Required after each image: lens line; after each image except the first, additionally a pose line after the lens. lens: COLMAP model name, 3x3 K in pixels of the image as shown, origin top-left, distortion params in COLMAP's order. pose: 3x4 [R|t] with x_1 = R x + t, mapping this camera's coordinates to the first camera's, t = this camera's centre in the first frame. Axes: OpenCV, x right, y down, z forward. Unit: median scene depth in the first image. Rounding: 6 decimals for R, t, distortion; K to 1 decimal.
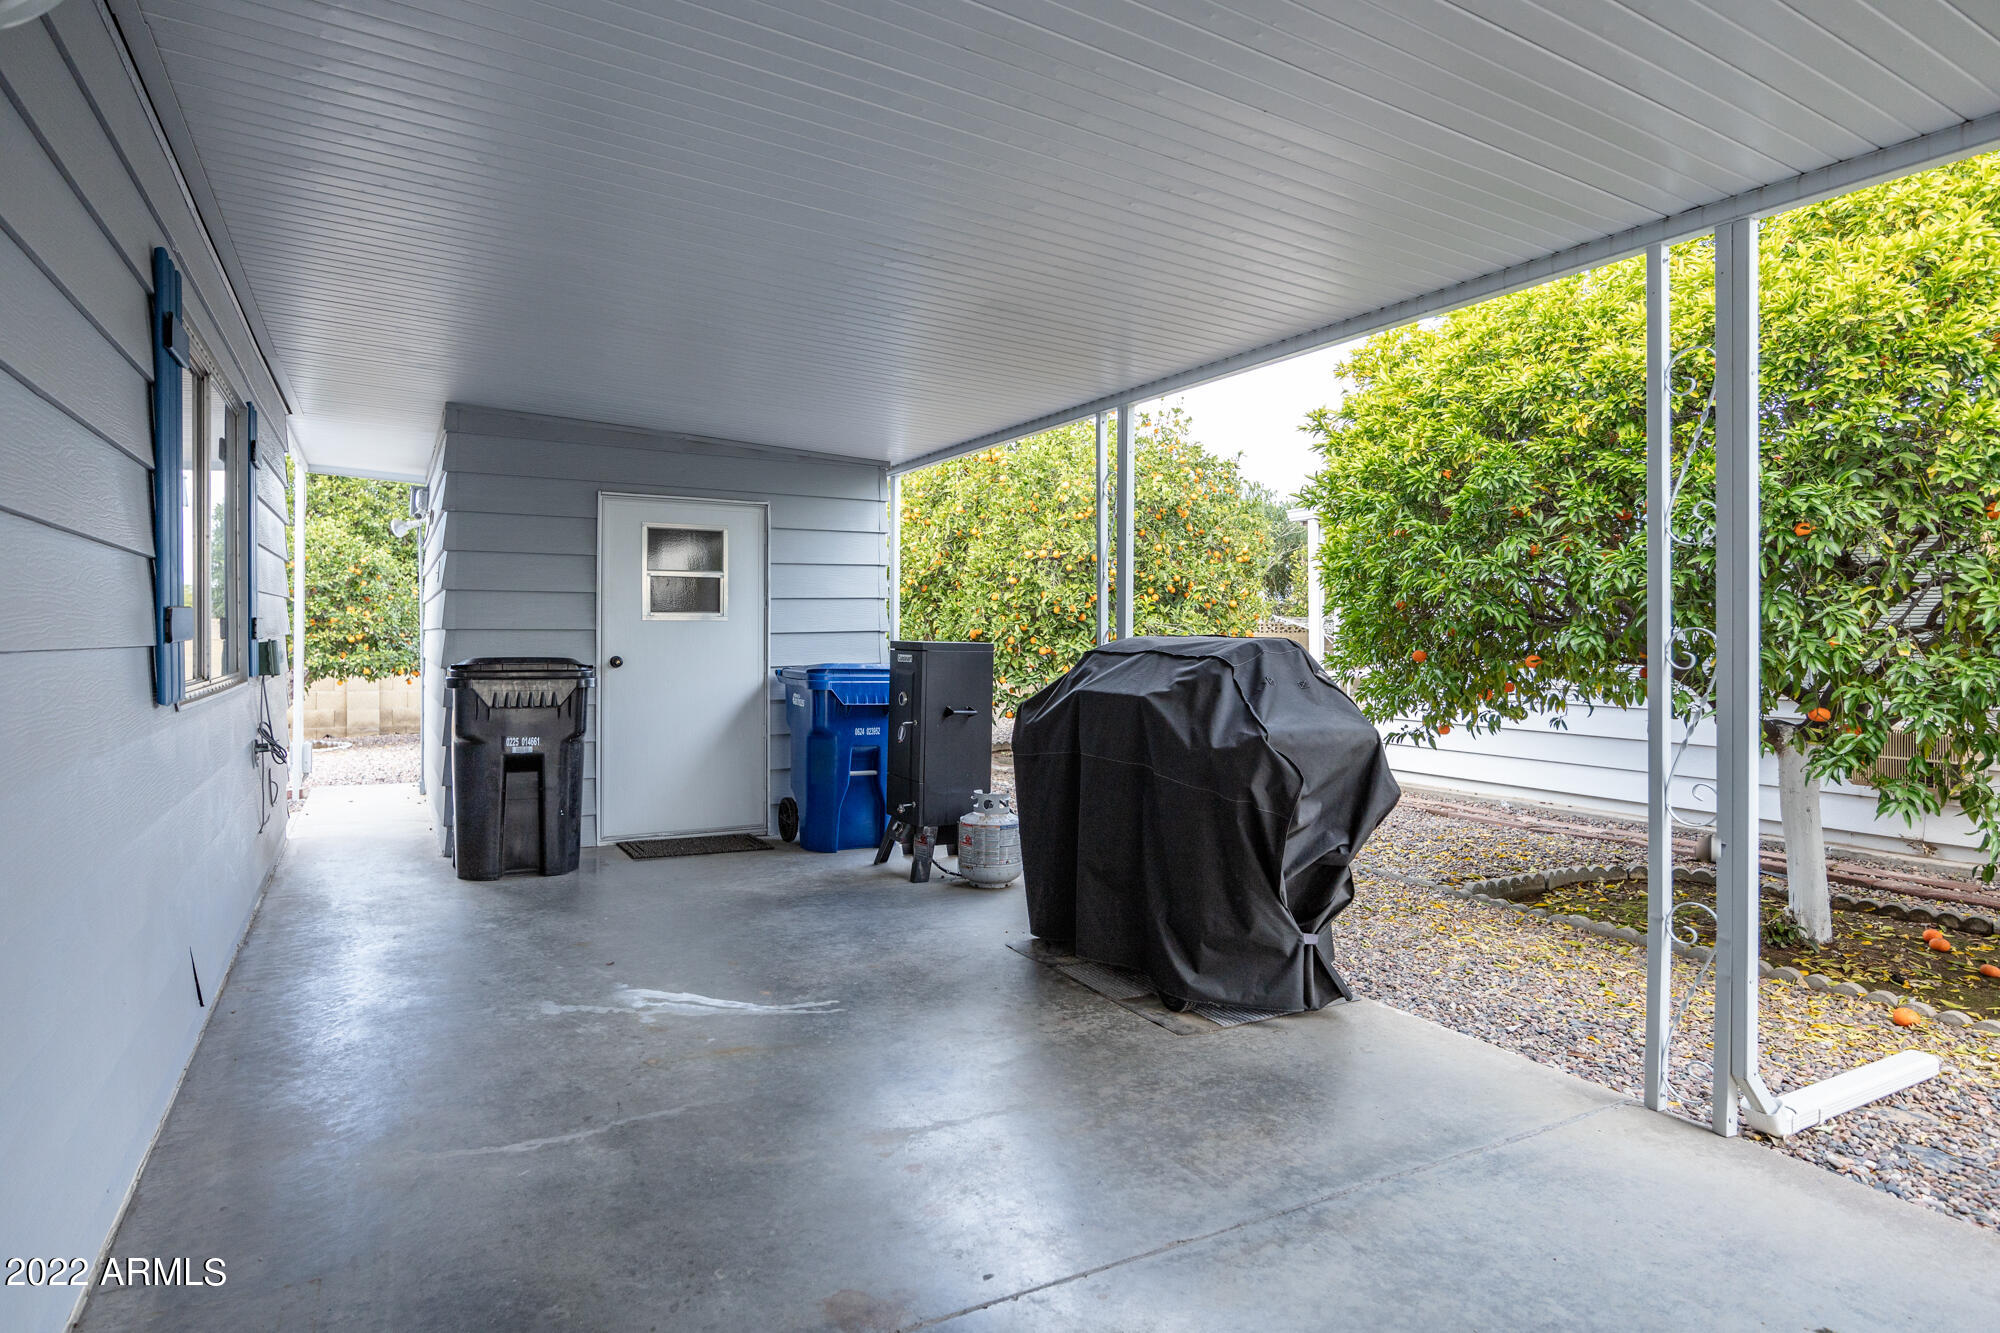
lens RADIAL K [[1114.1, 0, 1002.1], [0, 1114.1, 654.5], [0, 0, 1]] dist [-0.004581, 0.002280]
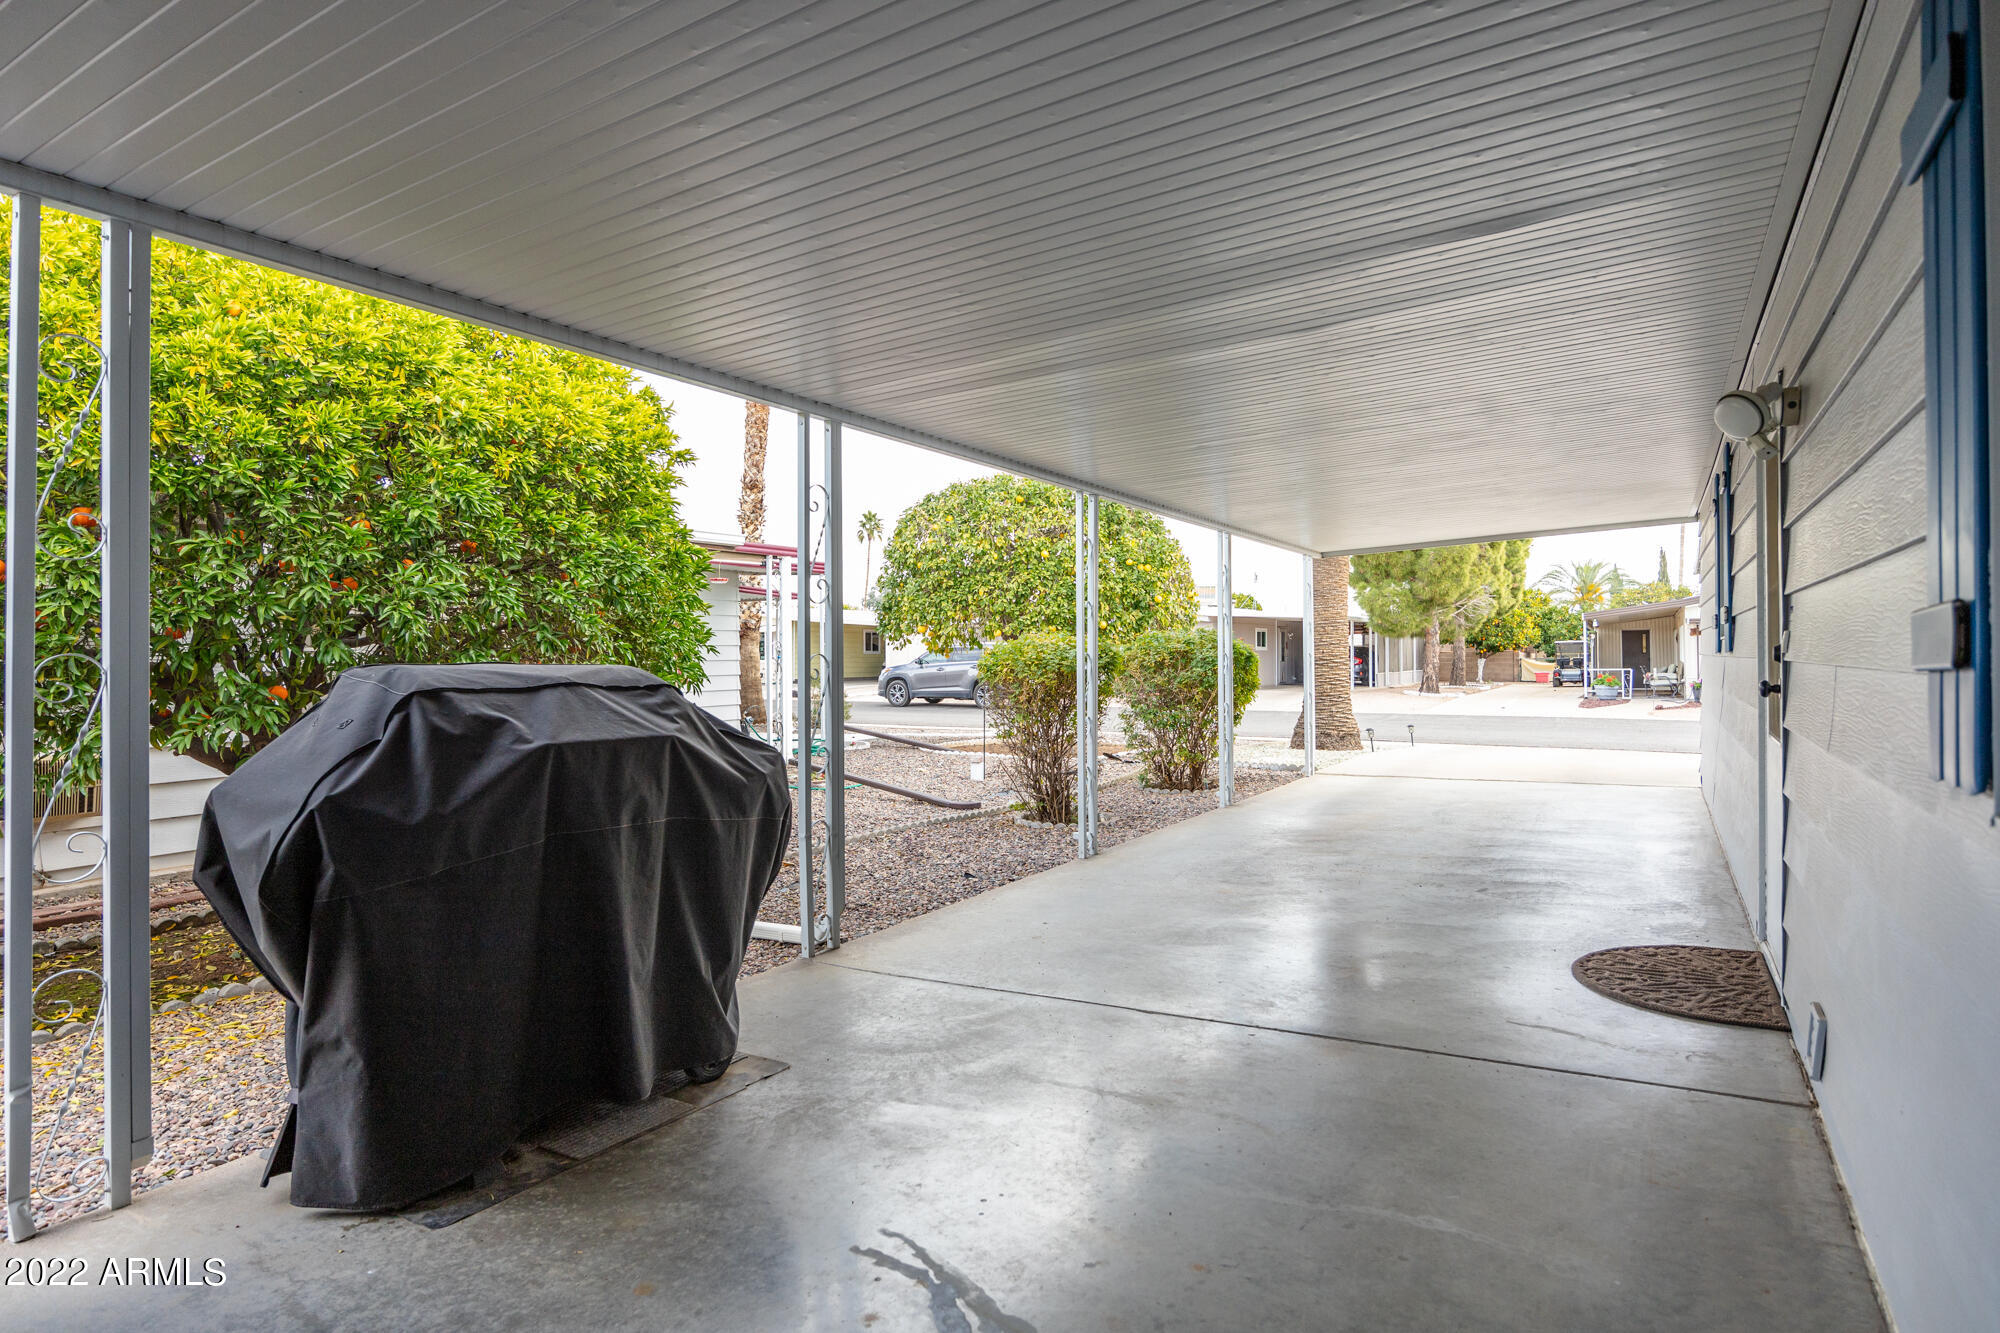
lens RADIAL K [[1114.1, 0, 1002.1], [0, 1114.1, 654.5], [0, 0, 1]] dist [-0.004581, 0.002280]
pose [[-0.507799, 0.011269, 0.861402, -0.915518], [0.031501, 0.999489, 0.005495, -0.021324], [-0.860900, 0.029925, -0.507894, 1.553975]]
